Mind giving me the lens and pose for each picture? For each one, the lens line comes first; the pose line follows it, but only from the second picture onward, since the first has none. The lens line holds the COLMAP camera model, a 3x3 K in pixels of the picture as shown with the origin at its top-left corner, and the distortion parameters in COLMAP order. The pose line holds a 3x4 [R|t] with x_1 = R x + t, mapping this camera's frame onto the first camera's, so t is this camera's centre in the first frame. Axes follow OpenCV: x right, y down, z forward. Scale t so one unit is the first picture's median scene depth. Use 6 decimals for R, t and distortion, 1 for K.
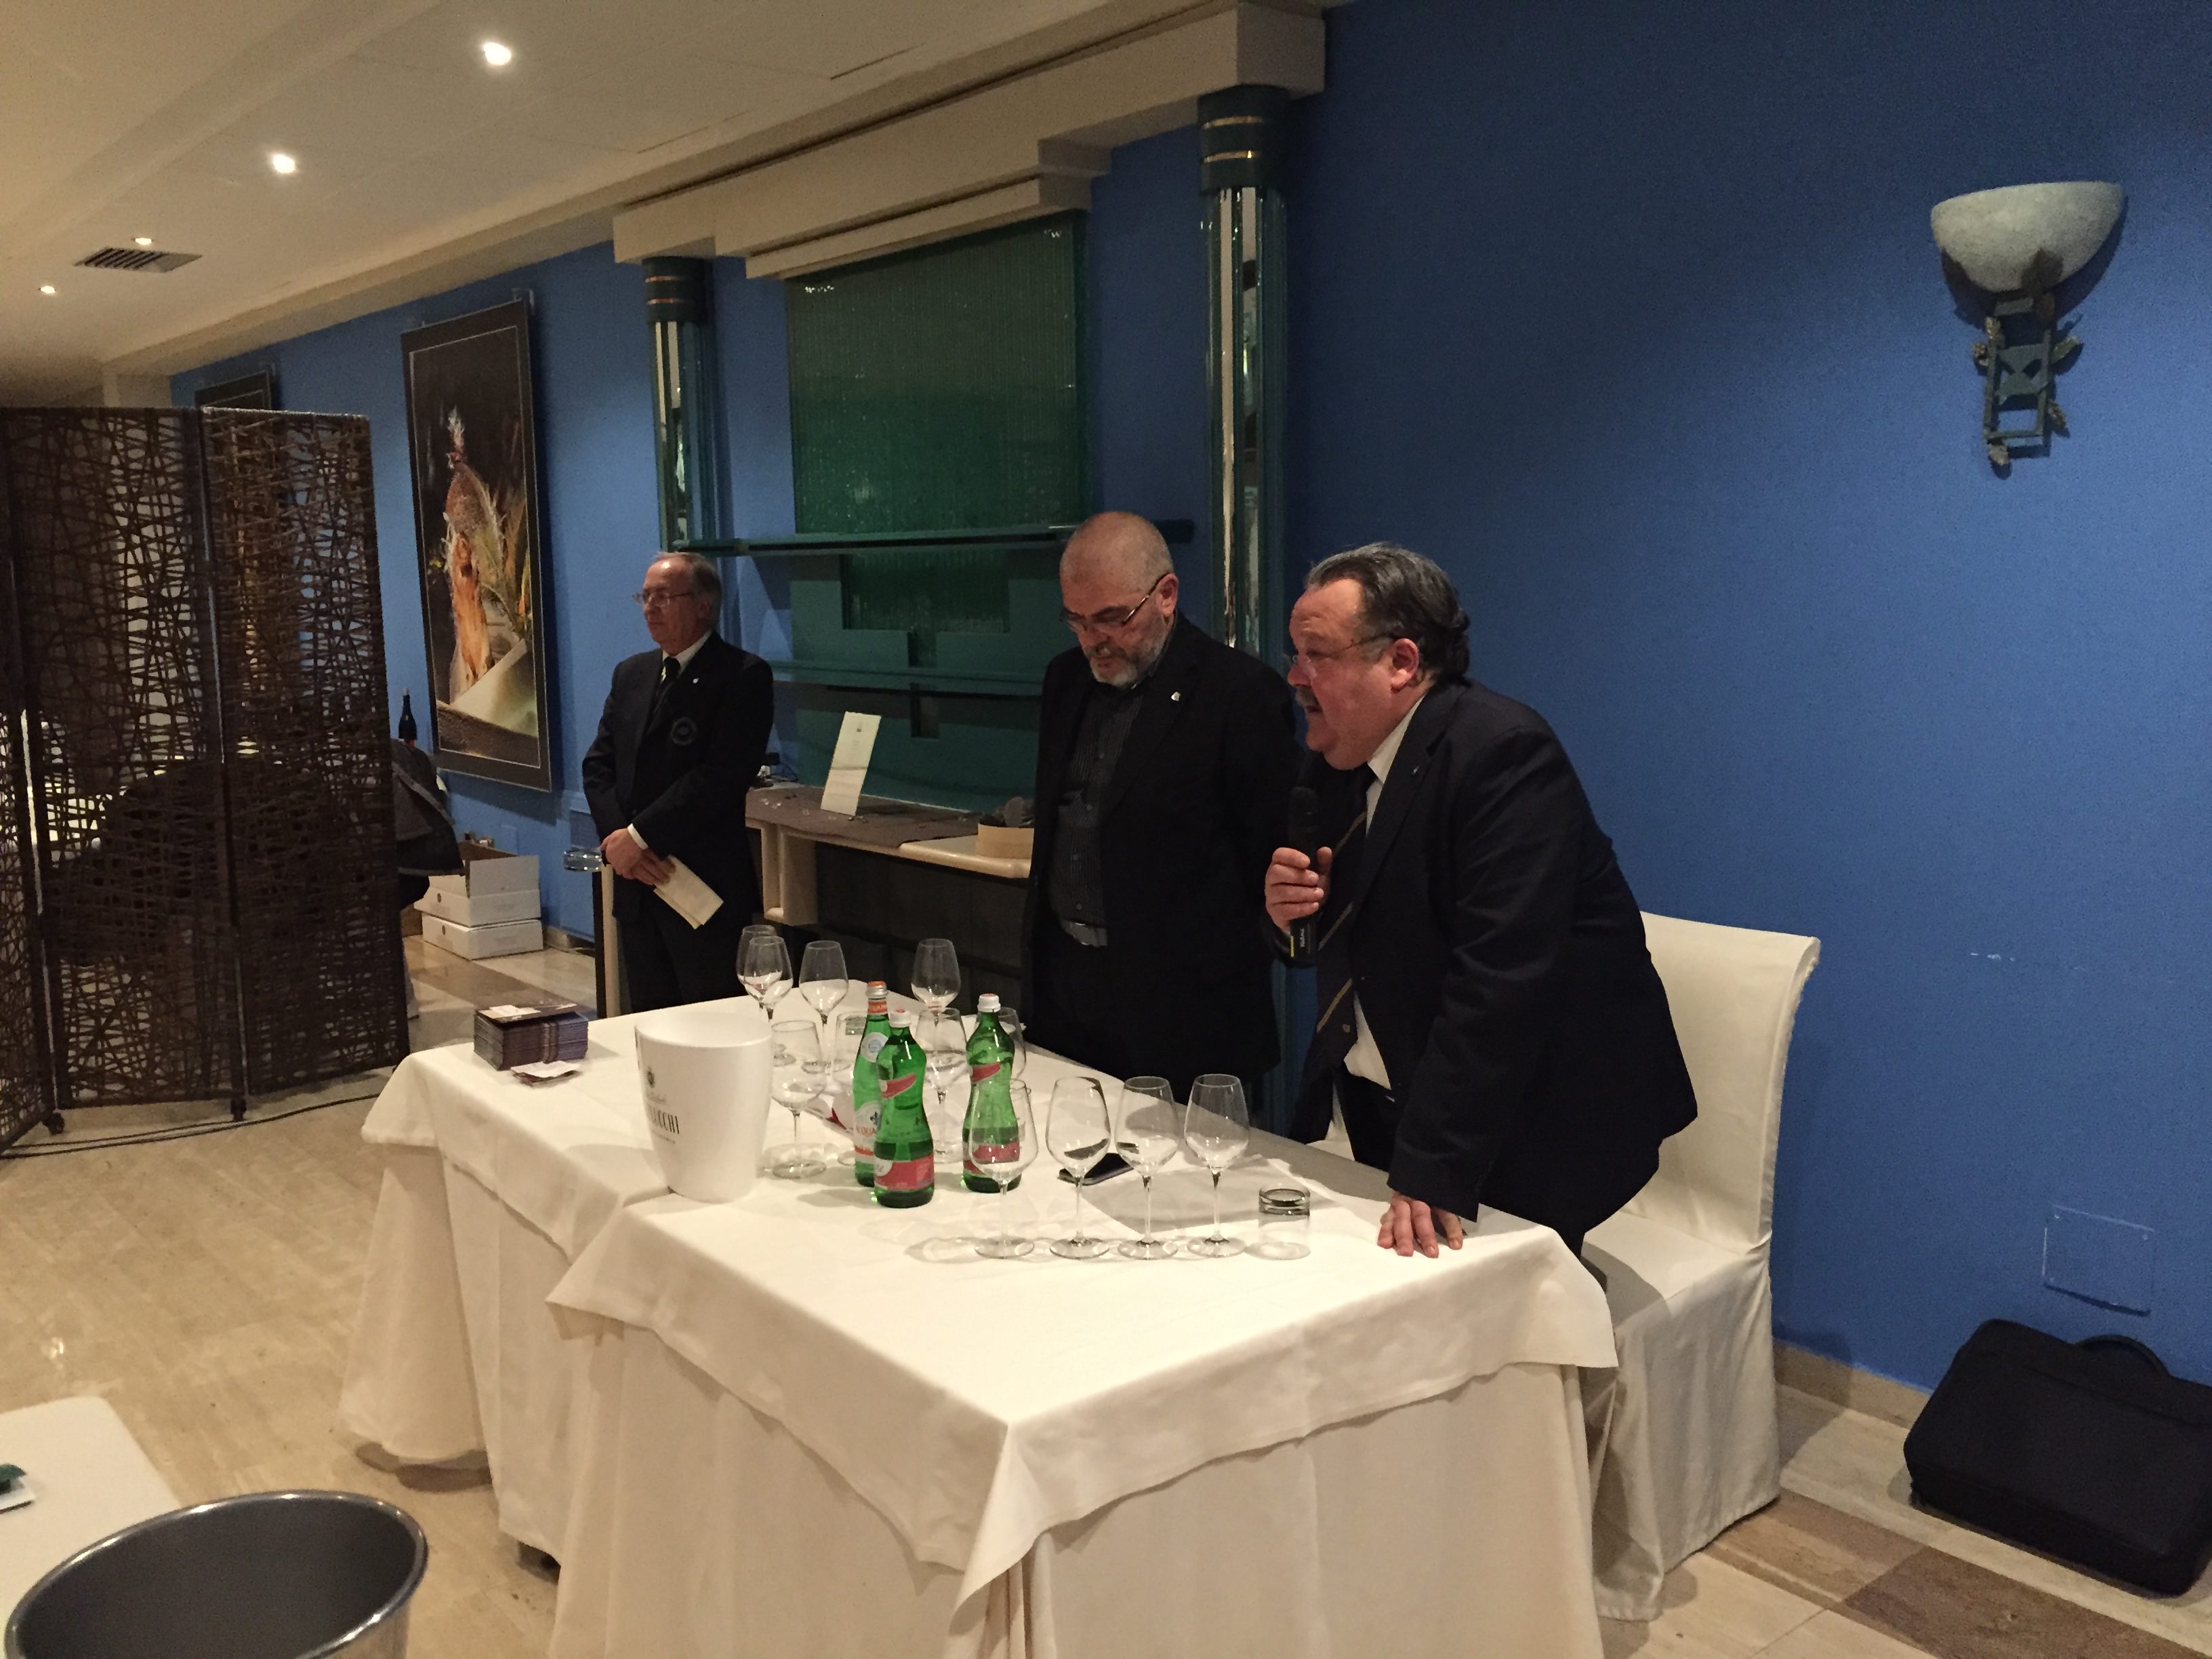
lens RADIAL K [[1901.4, 0, 1118.3], [0, 1901.4, 836.3], [0, 0, 1]] dist [0.077917, -0.107138]
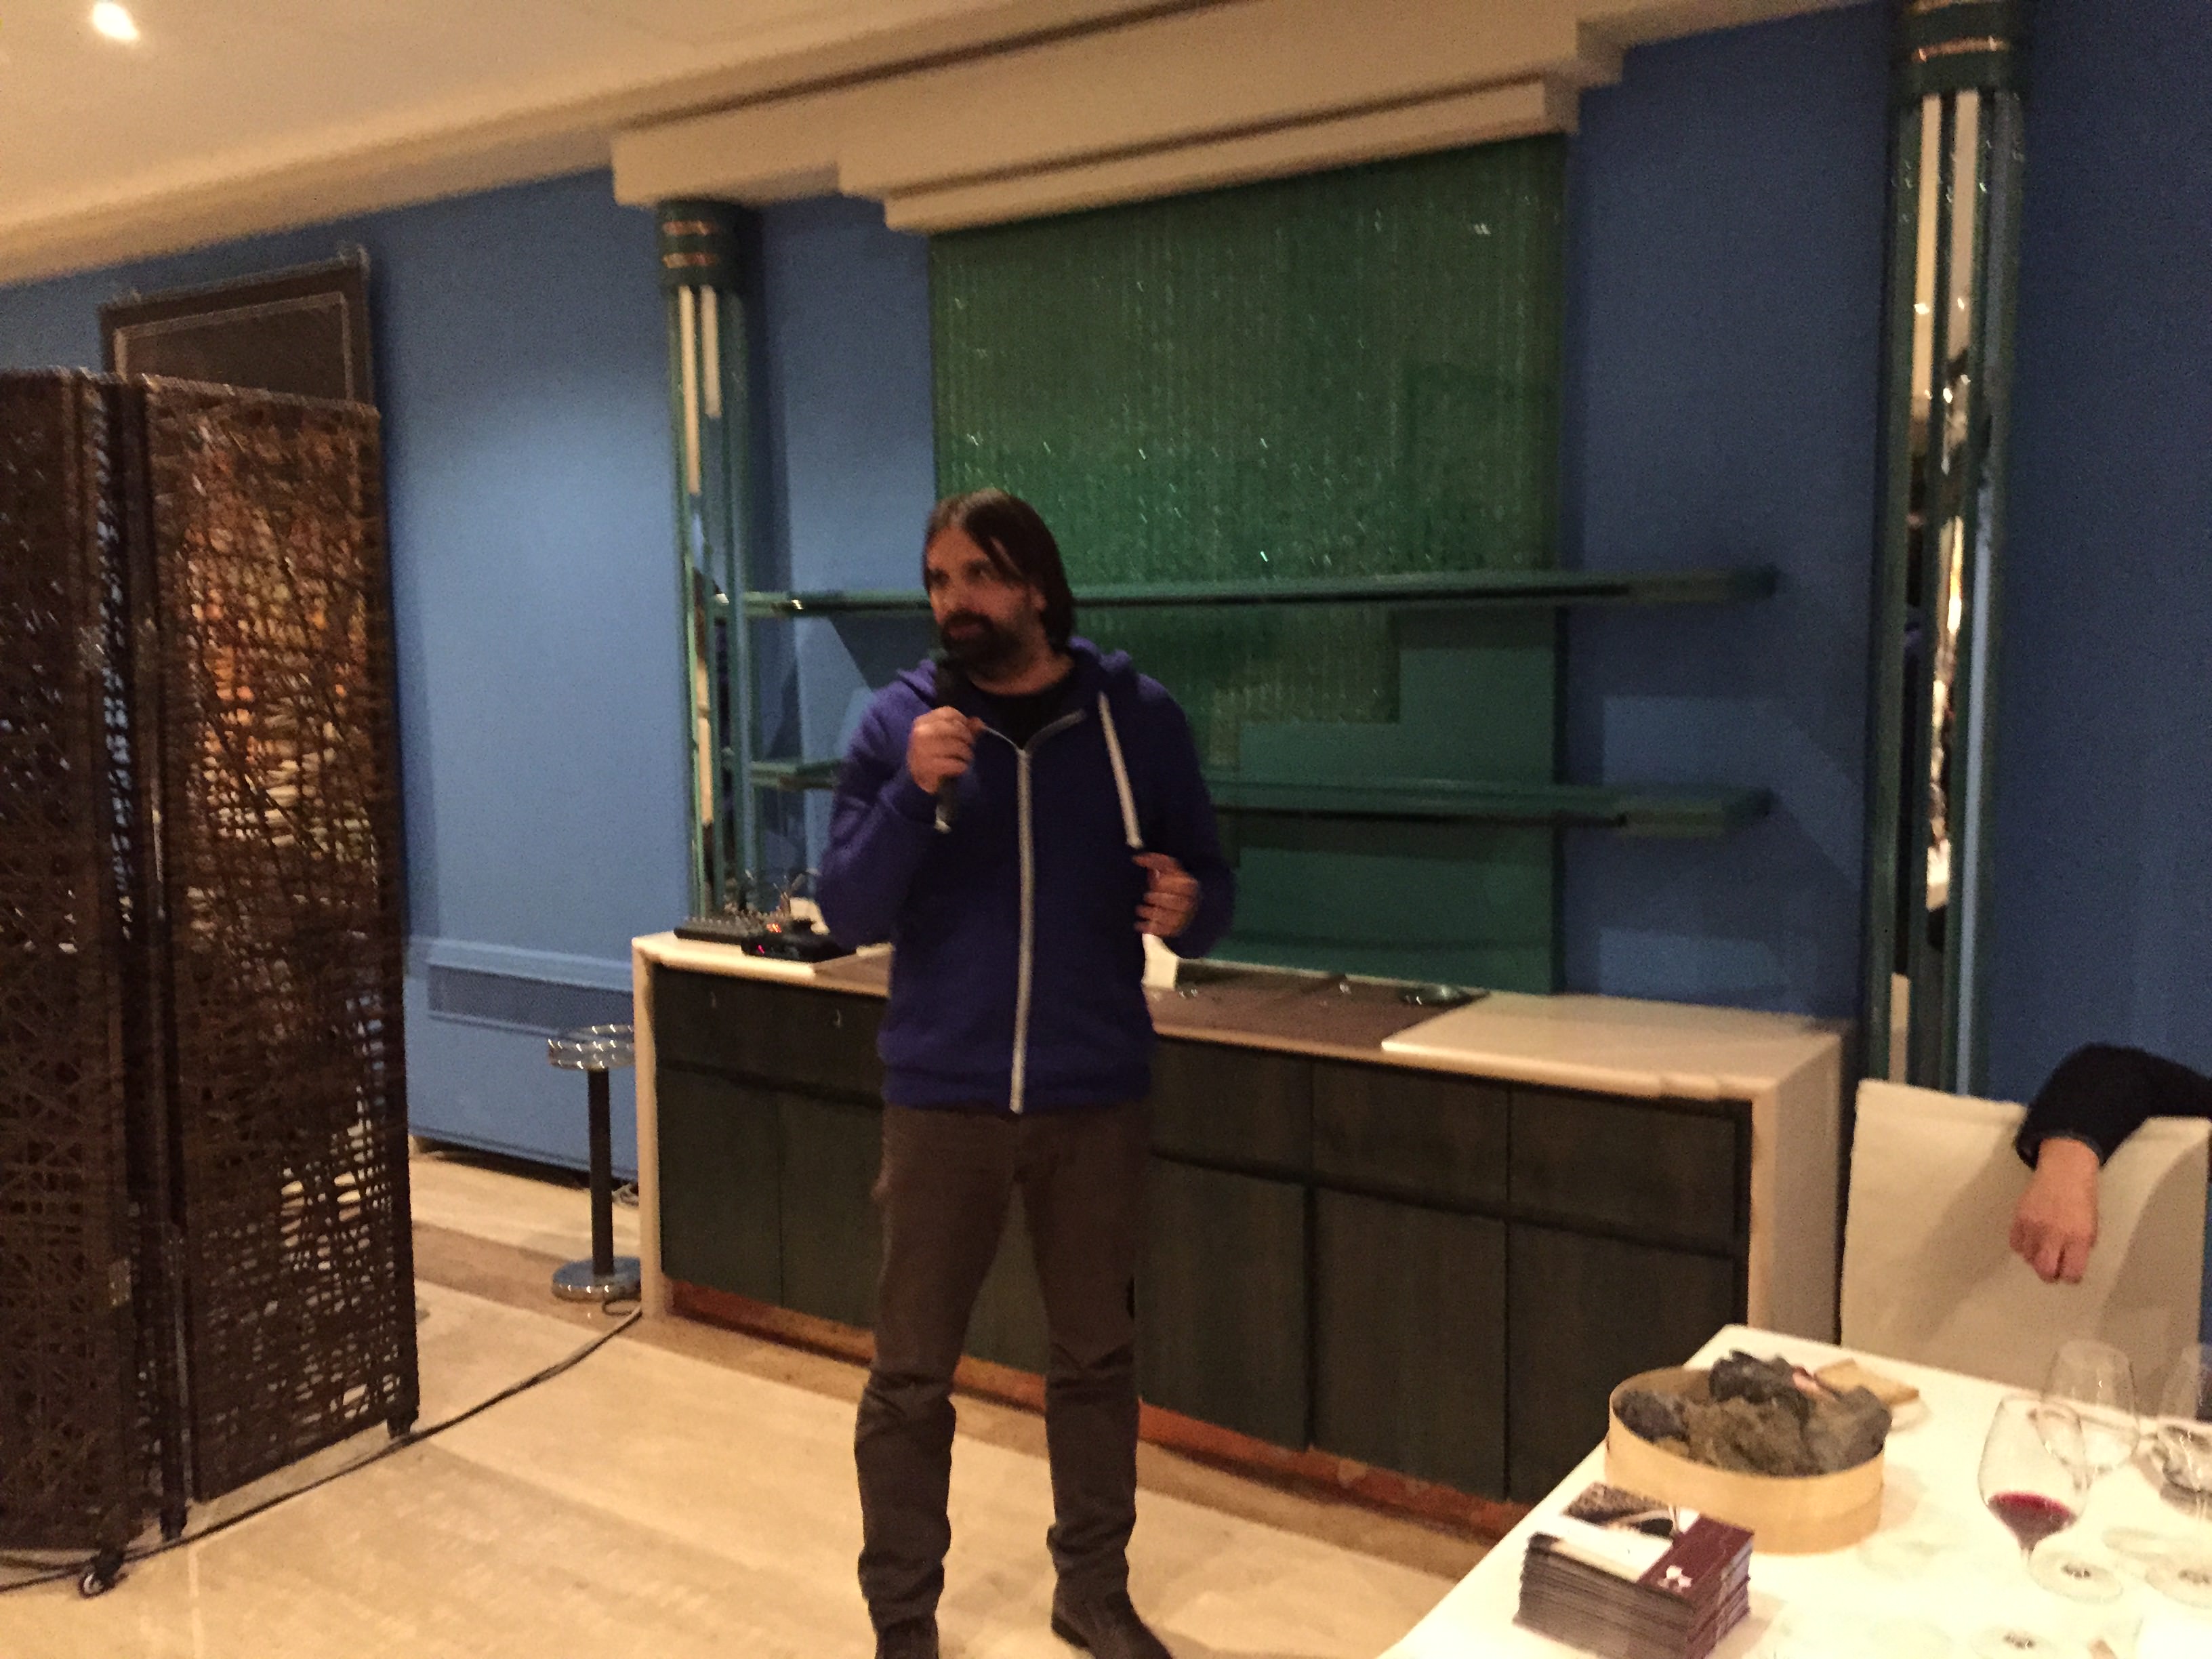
lens RADIAL K [[1901.4, 0, 1099.5], [0, 1901.4, 818.0], [0, 0, 1]] dist [0.077917, -0.107138]
pose [[0.958630, -0.033298, 0.282700, -0.592084], [0.043051, 0.998670, -0.028356, -0.089664], [-0.281380, 0.039353, 0.958789, 0.558190]]
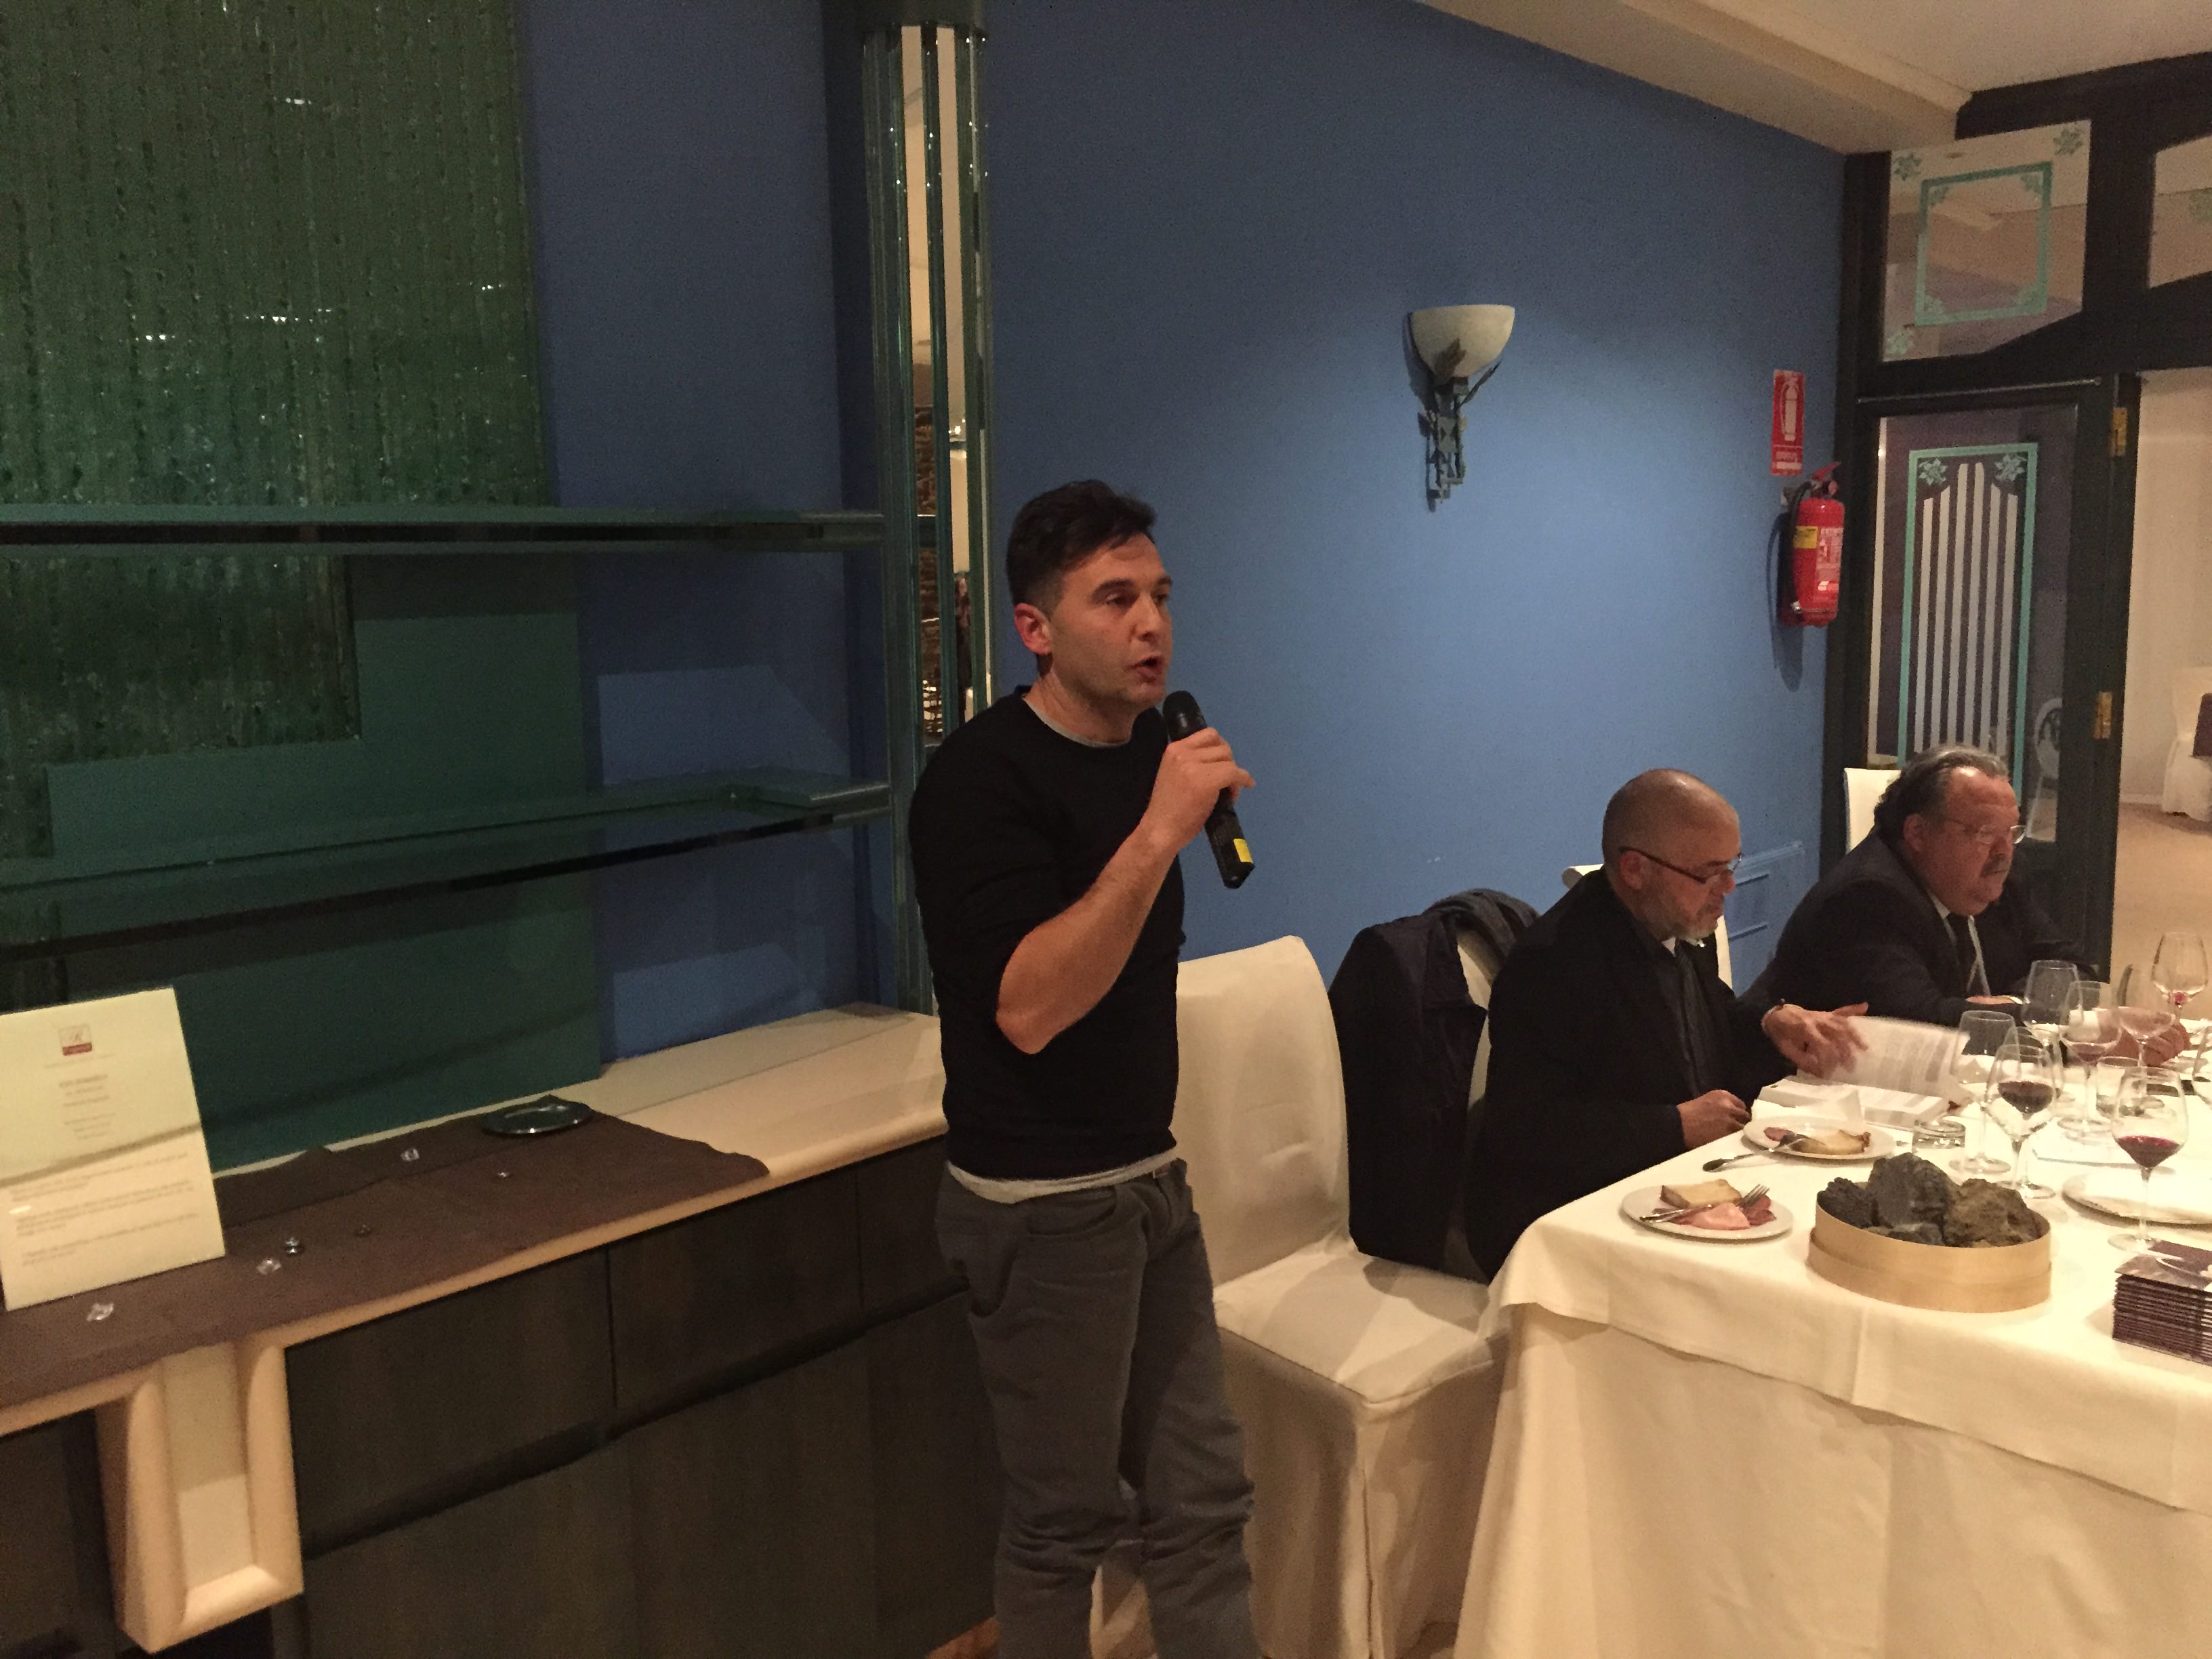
lens RADIAL K [[1901.4, 0, 1104.0], [0, 1901.4, 825.1], [0, 0, 1]] dist [0.077917, -0.107138]
pose [[-0.125313, -0.114132, 0.985531, -0.868575], [0.165379, 0.977060, 0.134179, -0.189844], [-0.978236, 0.179801, -0.103563, 1.411057]]
